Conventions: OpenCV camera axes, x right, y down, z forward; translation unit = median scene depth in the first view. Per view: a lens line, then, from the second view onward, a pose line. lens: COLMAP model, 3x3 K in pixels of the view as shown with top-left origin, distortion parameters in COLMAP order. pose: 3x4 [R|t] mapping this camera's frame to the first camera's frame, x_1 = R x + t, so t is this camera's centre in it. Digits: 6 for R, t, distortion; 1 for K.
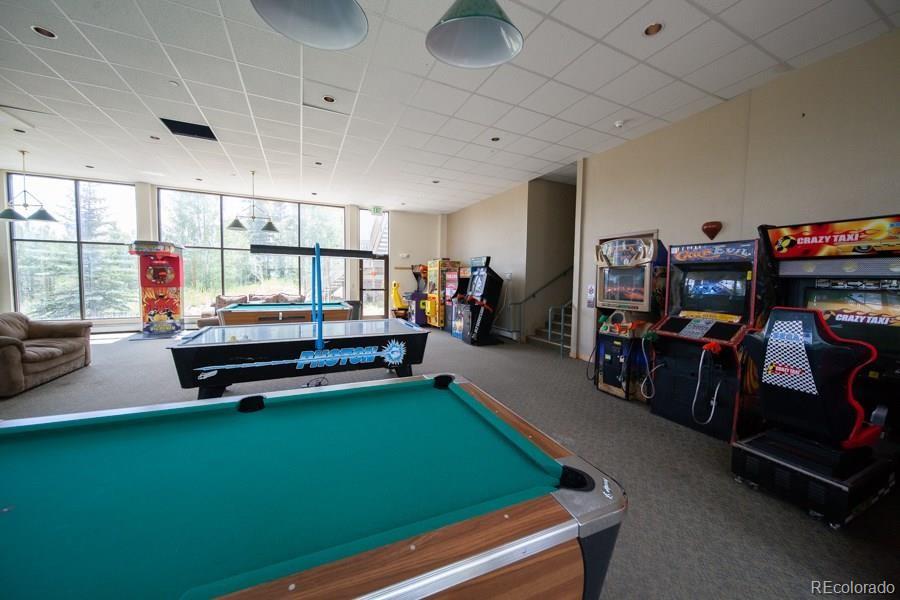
lens RADIAL K [[313.8, 0, 450.0], [0, 313.8, 300.0], [0, 0, 1]] dist [-0.001607, -0.000049]
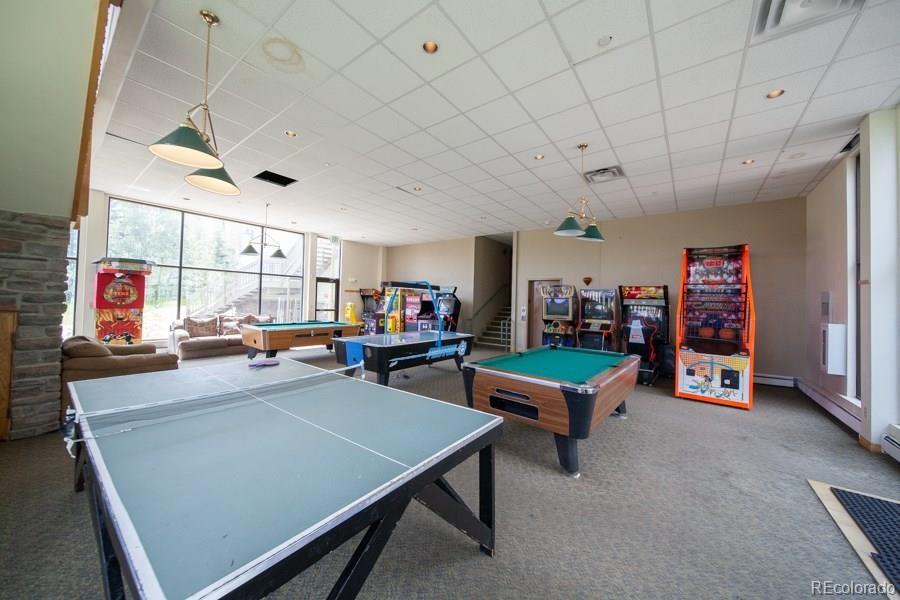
lens RADIAL K [[313.8, 0, 450.0], [0, 313.8, 300.0], [0, 0, 1]] dist [-0.001607, -0.000049]
pose [[0.886864, 0.011039, 0.461898, -0.618776], [0.018332, 0.998087, -0.059050, 0.006174], [-0.461666, 0.060837, 0.884965, -0.277993]]
